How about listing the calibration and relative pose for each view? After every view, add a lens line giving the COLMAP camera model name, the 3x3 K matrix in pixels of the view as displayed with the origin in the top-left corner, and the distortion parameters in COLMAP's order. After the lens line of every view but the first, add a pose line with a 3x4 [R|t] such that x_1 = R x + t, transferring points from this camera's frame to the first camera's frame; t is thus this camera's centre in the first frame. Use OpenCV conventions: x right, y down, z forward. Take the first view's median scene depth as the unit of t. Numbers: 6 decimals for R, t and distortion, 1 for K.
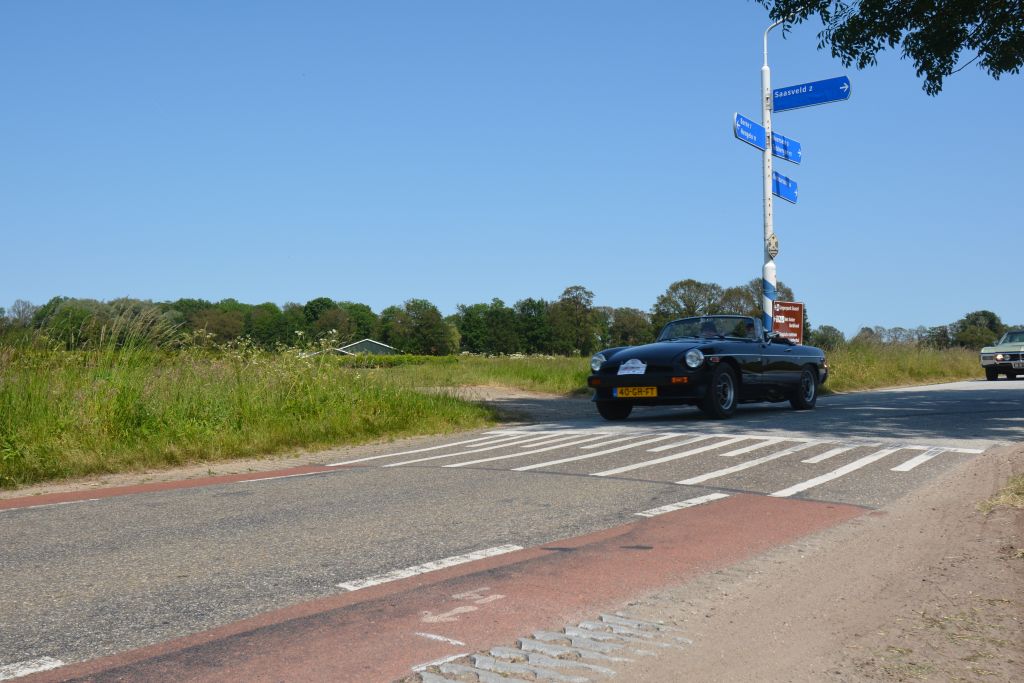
lens RADIAL K [[1023.2, 0, 499.7], [0, 1023.2, 342.6], [0, 0, 1]] dist [0.013035, -0.032694]
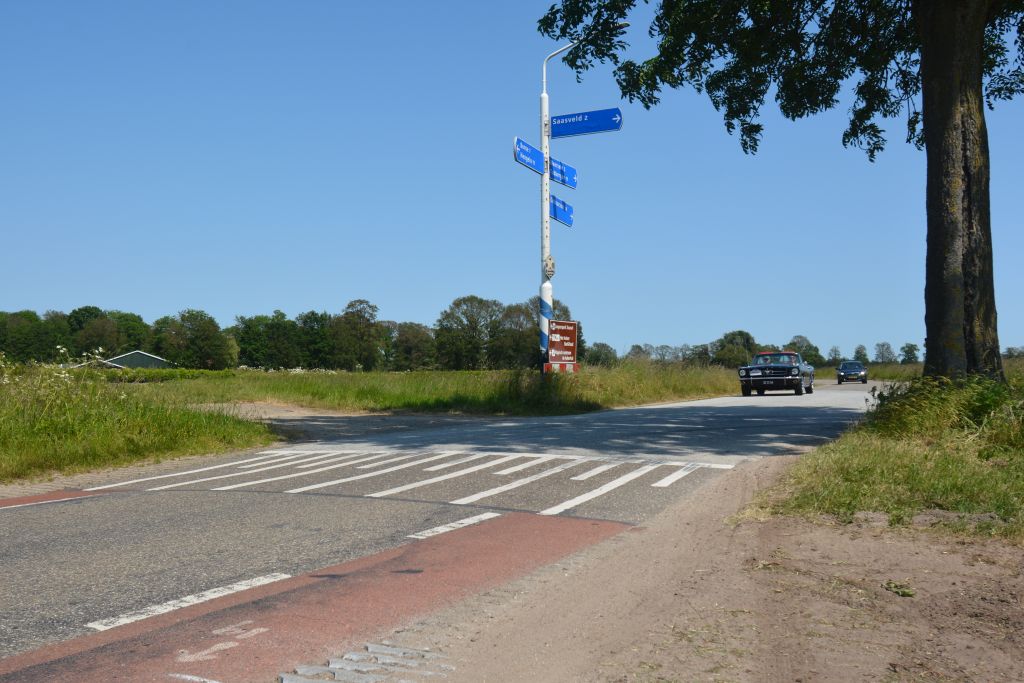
lens RADIAL K [[1022.4, 0, 501.7], [0, 1022.4, 342.7], [0, 0, 1]] dist [0.013863, -0.036107]
pose [[0.977388, 0.012843, 0.211062, 0.006047], [-0.009902, 0.999839, -0.014988, -0.005496], [-0.211221, 0.012559, 0.977358, 0.000418]]
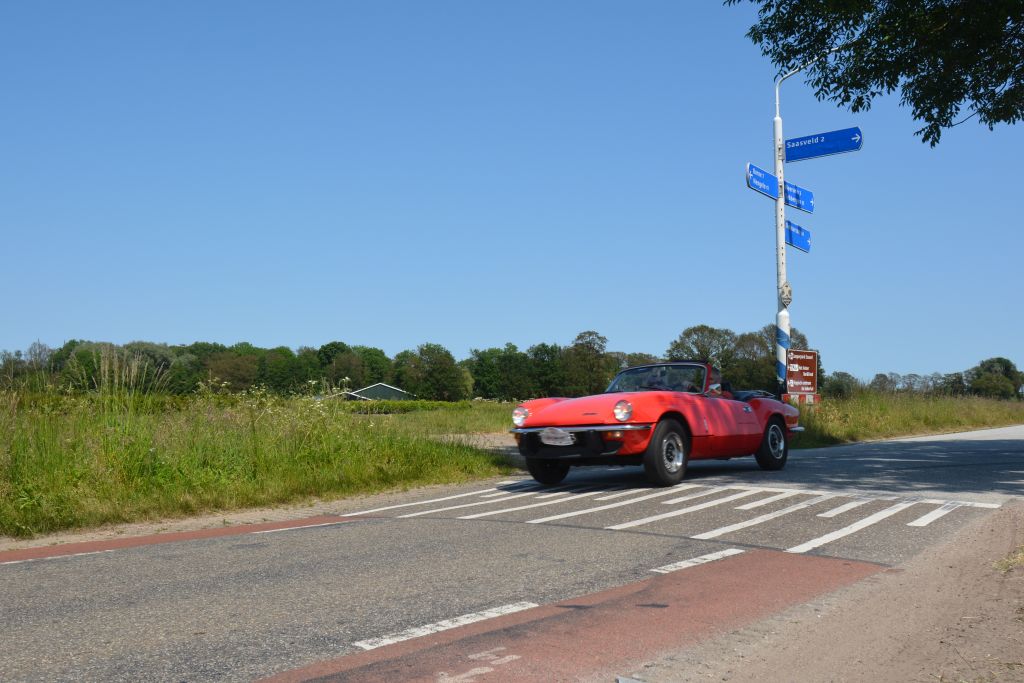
lens RADIAL K [[1022.4, 0, 501.7], [0, 1022.4, 342.7], [0, 0, 1]] dist [0.013863, -0.036107]
pose [[0.999931, 0.004150, -0.010971, -0.001844], [-0.004625, 0.999037, -0.043624, -0.006952], [0.010780, 0.043672, 0.998988, -0.005431]]
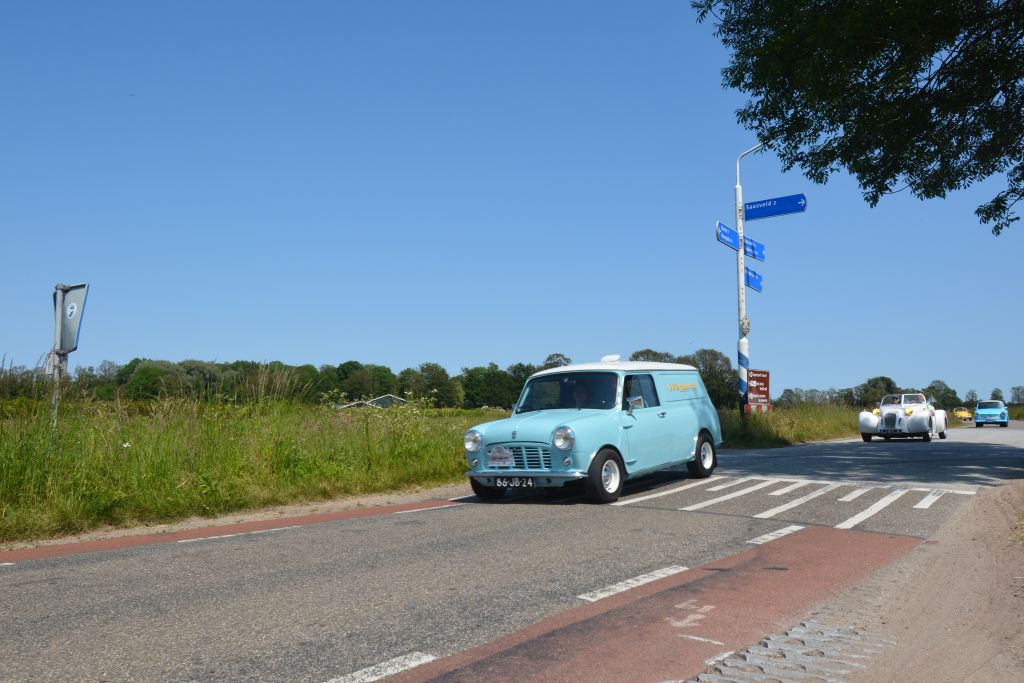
lens RADIAL K [[824.1, 0, 506.8], [0, 824.1, 342.3], [0, 0, 1]] dist [0.008113, -0.007135]
pose [[0.999855, 0.010276, 0.013572, -0.128734], [-0.009327, 0.997627, -0.068213, -0.005049], [-0.014241, 0.068076, 0.997578, -0.025652]]
